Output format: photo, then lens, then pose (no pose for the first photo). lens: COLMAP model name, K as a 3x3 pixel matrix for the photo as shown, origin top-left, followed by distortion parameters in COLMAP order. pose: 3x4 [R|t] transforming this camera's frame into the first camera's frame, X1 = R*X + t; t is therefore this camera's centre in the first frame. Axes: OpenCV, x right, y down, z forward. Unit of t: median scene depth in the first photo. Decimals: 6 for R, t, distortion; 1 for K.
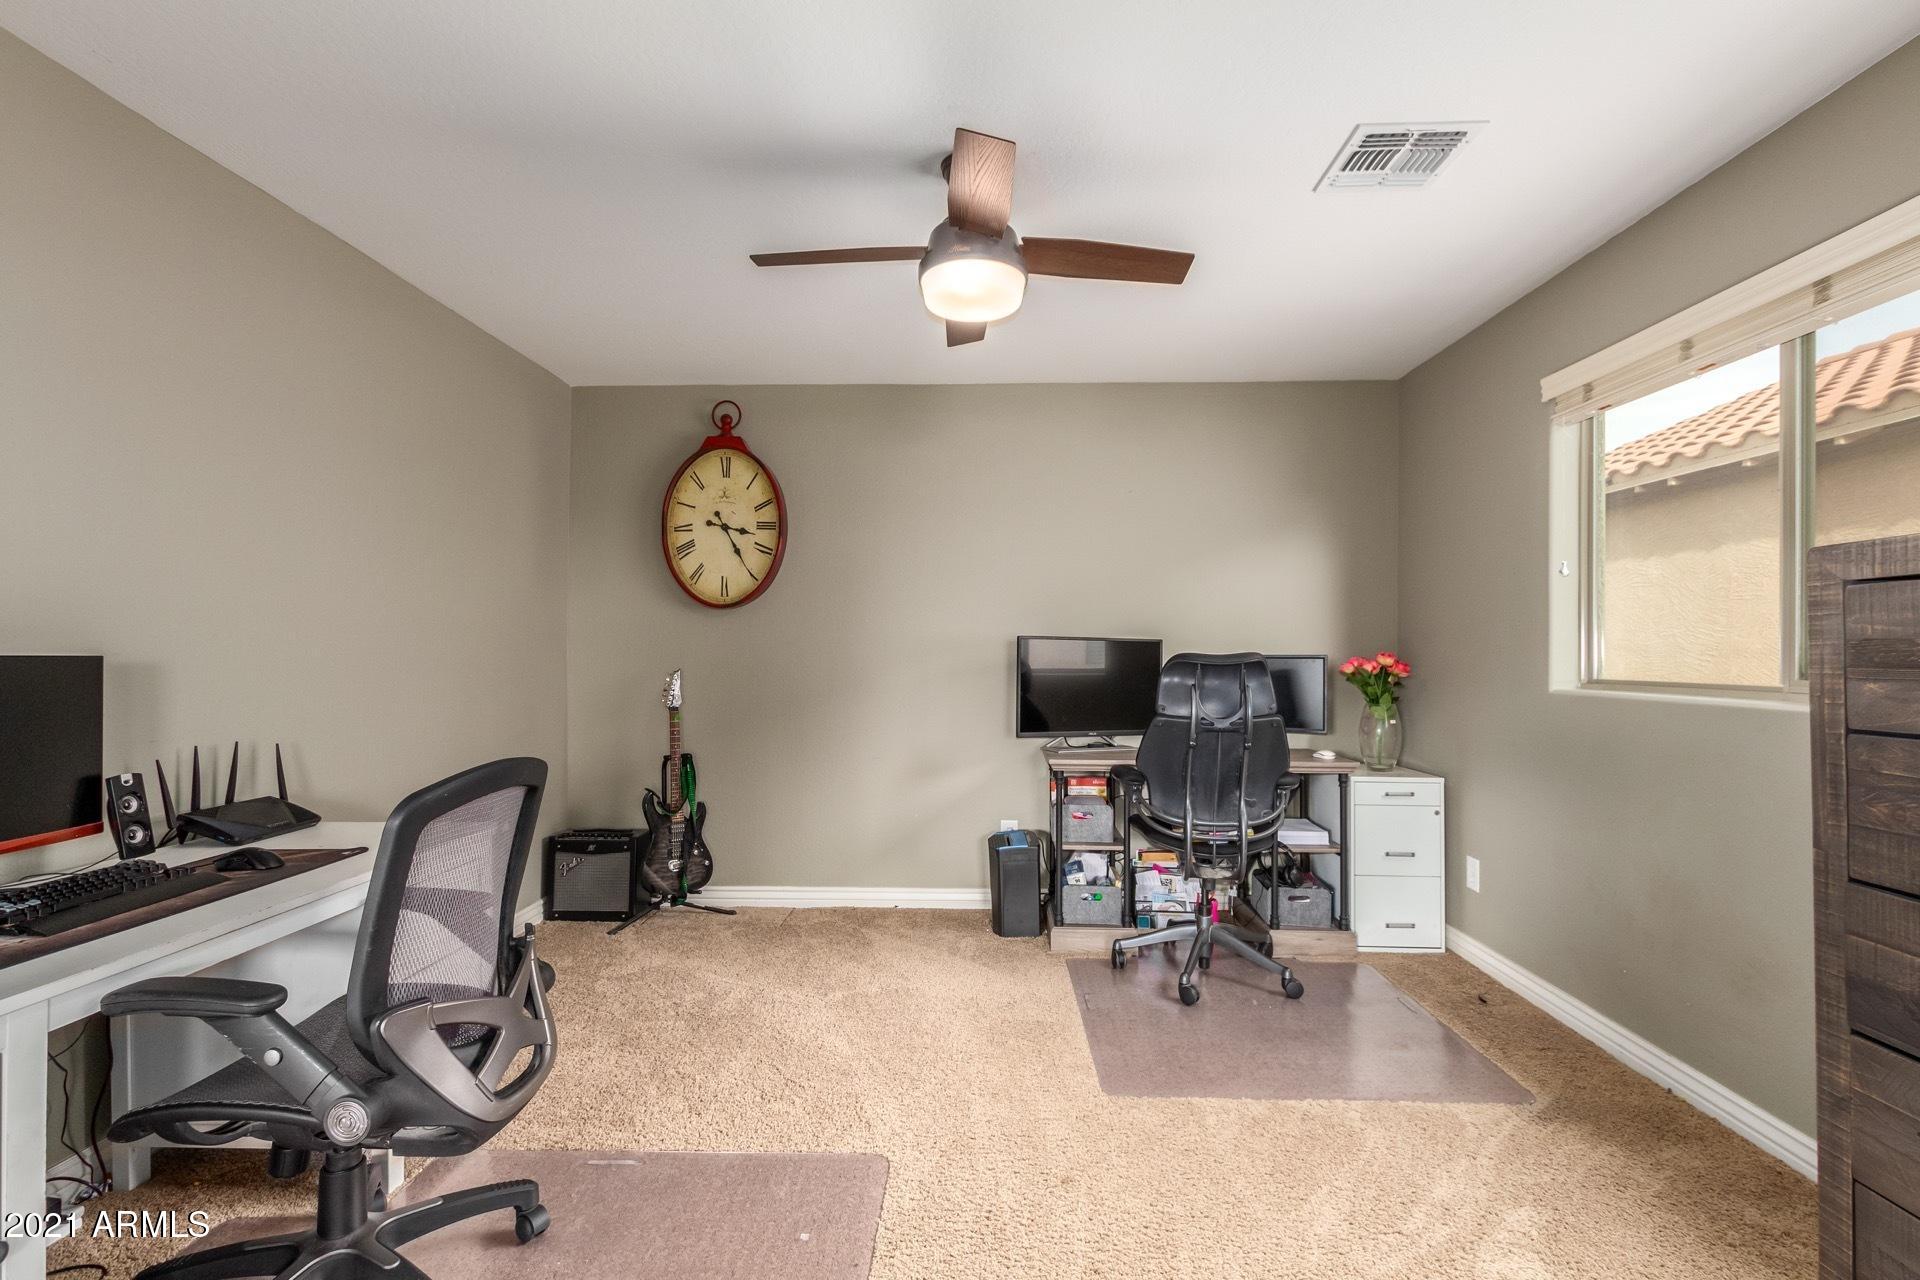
lens RADIAL K [[883.2, 0, 961.0], [0, 883.2, 647.4], [0, 0, 1]] dist [0.009173, -0.000616]
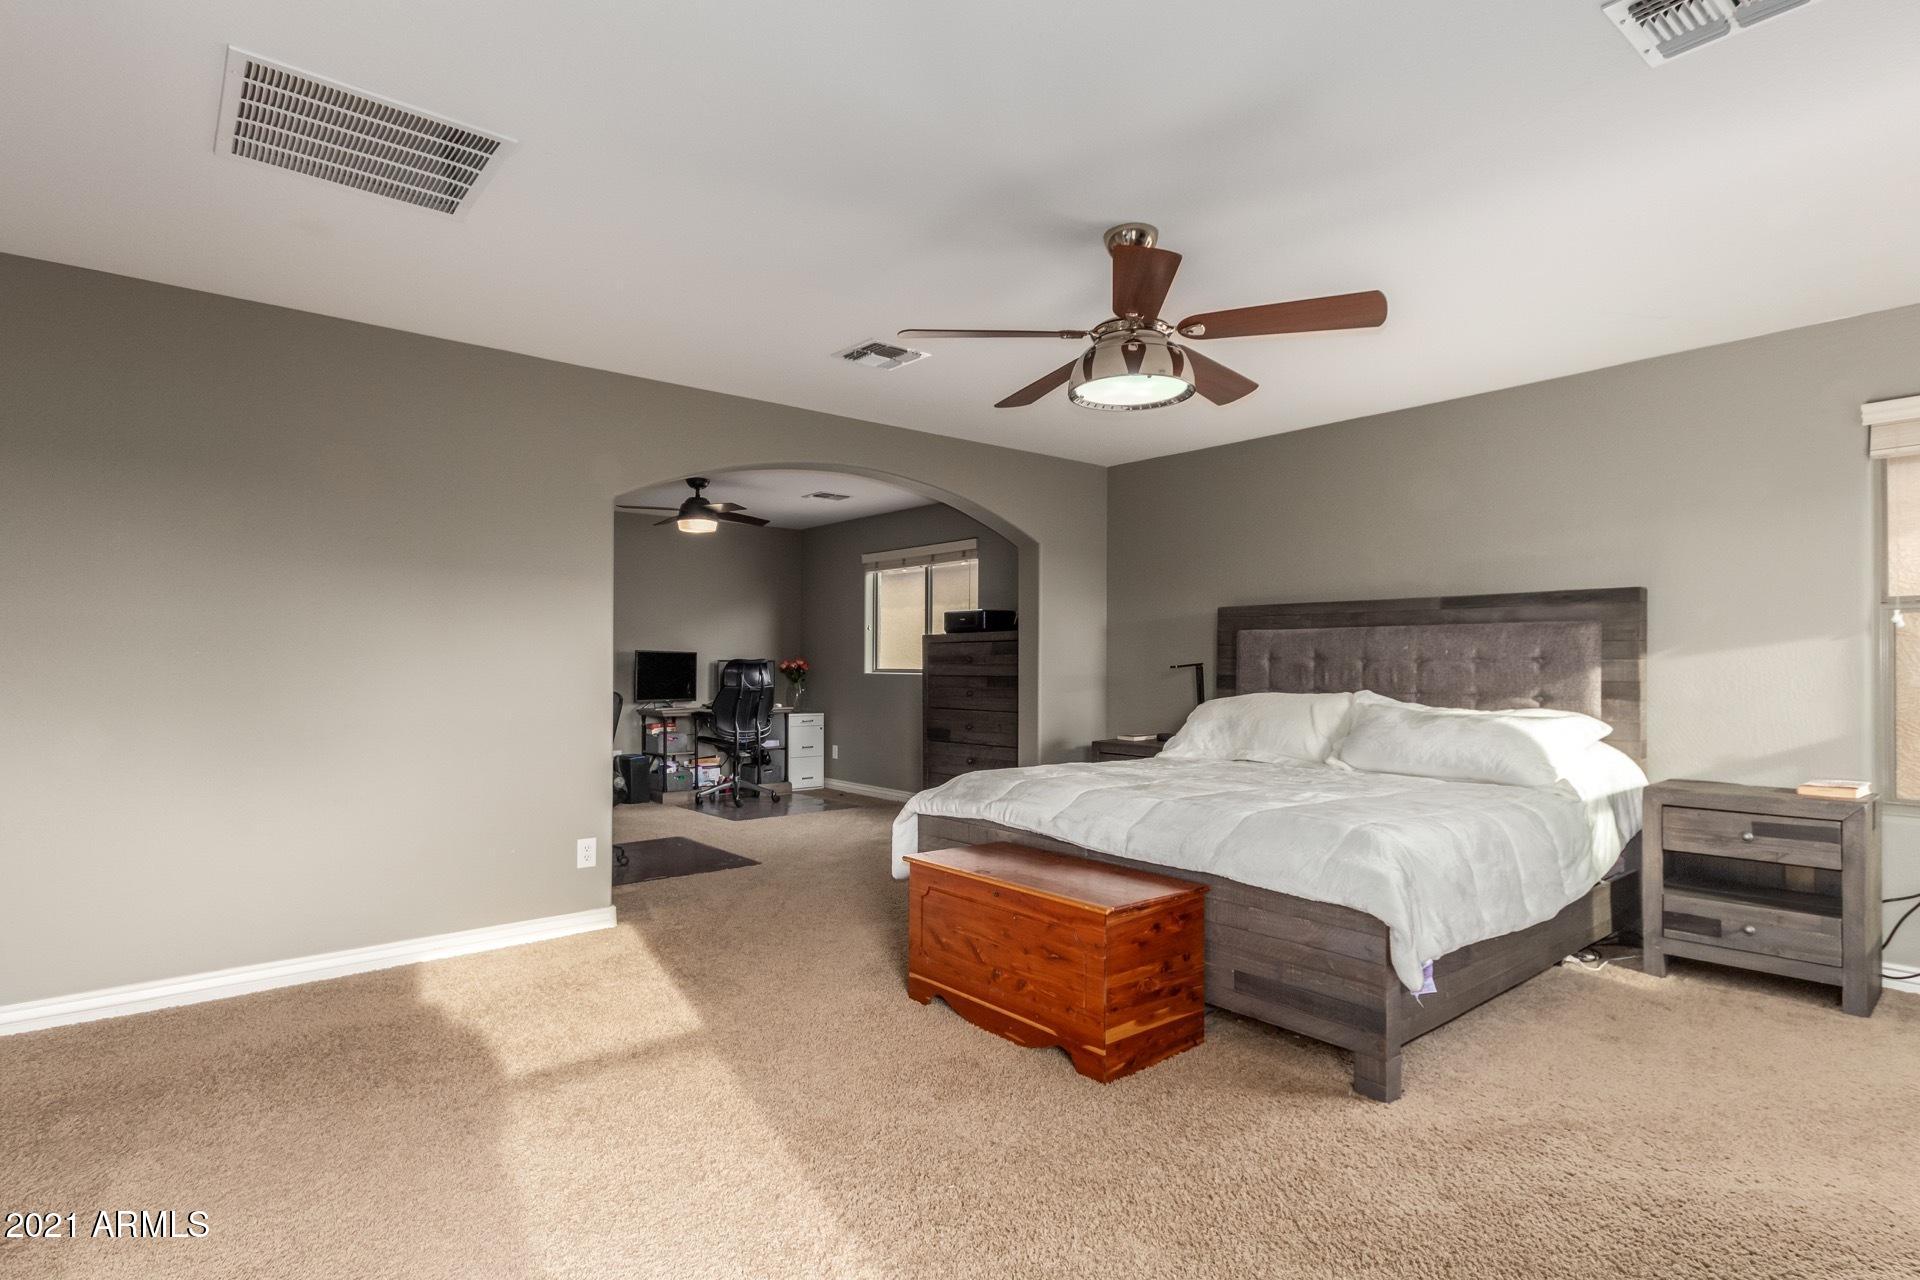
lens RADIAL K [[988.8, 0, 960.0], [0, 988.8, 640.0], [0, 0, 1]] dist [0.001208, -0.000060]
pose [[0.748615, 0.014462, 0.662847, -0.807447], [-0.003669, 0.999837, -0.017671, 0.000761], [-0.662995, 0.010797, 0.748546, -1.047102]]
